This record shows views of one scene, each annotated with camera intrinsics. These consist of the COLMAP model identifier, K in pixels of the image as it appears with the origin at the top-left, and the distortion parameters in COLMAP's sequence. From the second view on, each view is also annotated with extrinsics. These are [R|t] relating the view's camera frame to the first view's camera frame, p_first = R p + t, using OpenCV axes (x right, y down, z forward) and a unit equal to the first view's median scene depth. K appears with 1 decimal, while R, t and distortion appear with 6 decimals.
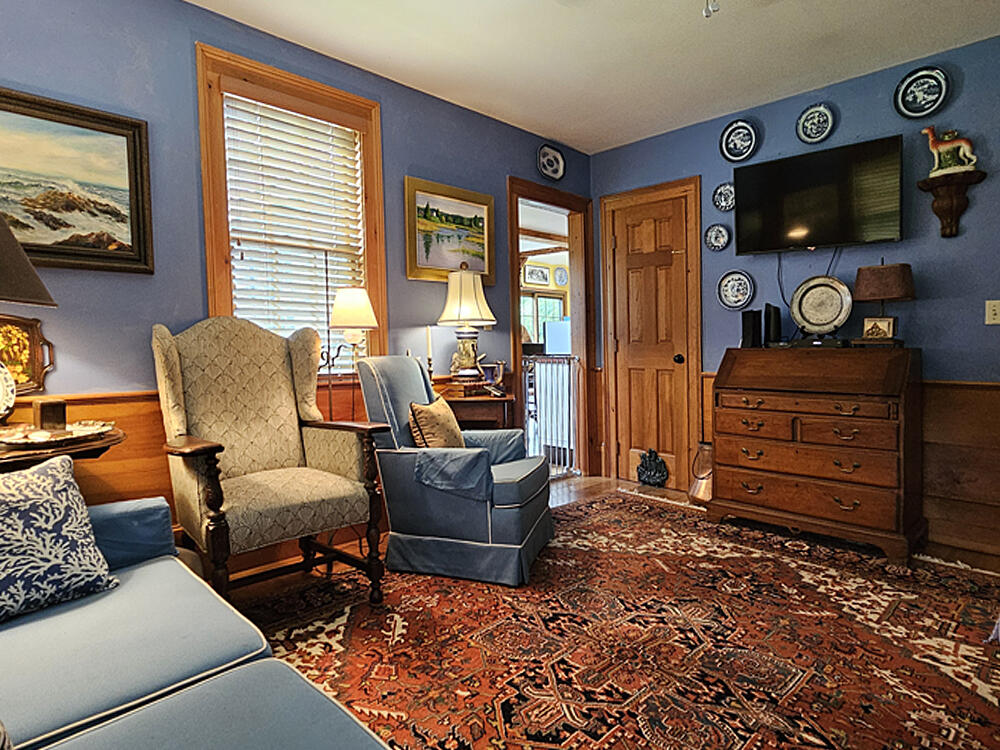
lens RADIAL K [[613.7, 0, 500.0], [0, 613.7, 375.0], [0, 0, 1]] dist [0.002173, 0.001035]
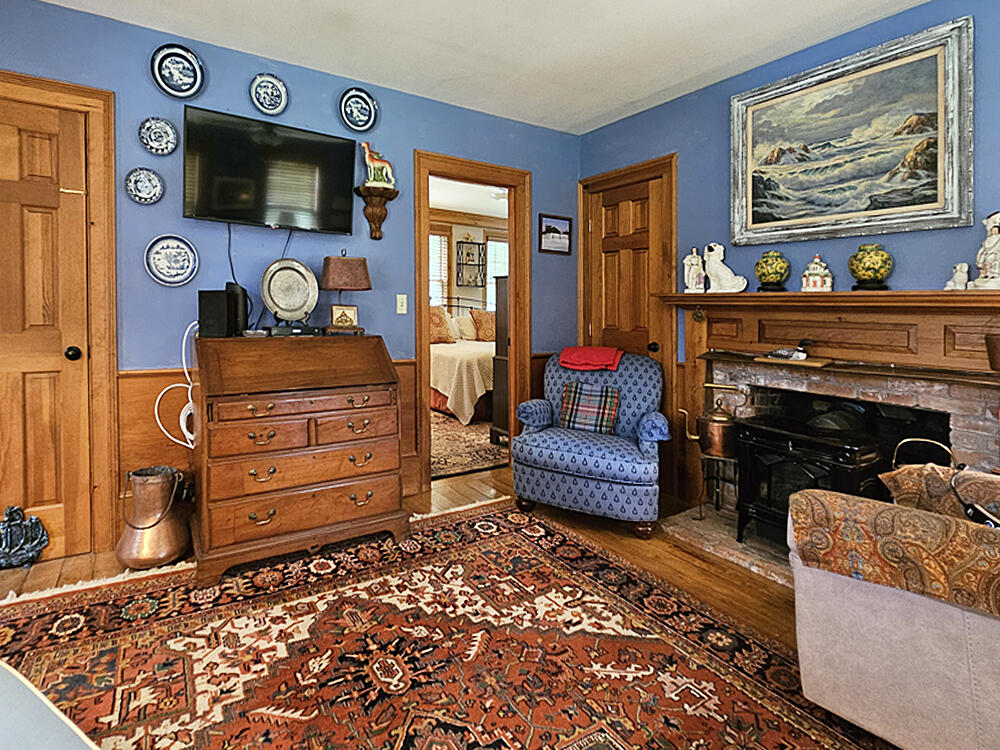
lens RADIAL K [[495.4, 0, 499.1], [0, 495.4, 306.1], [0, 0, 1]] dist [-0.001536, -0.000558]
pose [[0.247508, 0.018577, 0.968708, -0.134499], [0.026687, 0.999306, -0.025983, -0.062688], [-0.968518, 0.032283, 0.246840, 0.524717]]
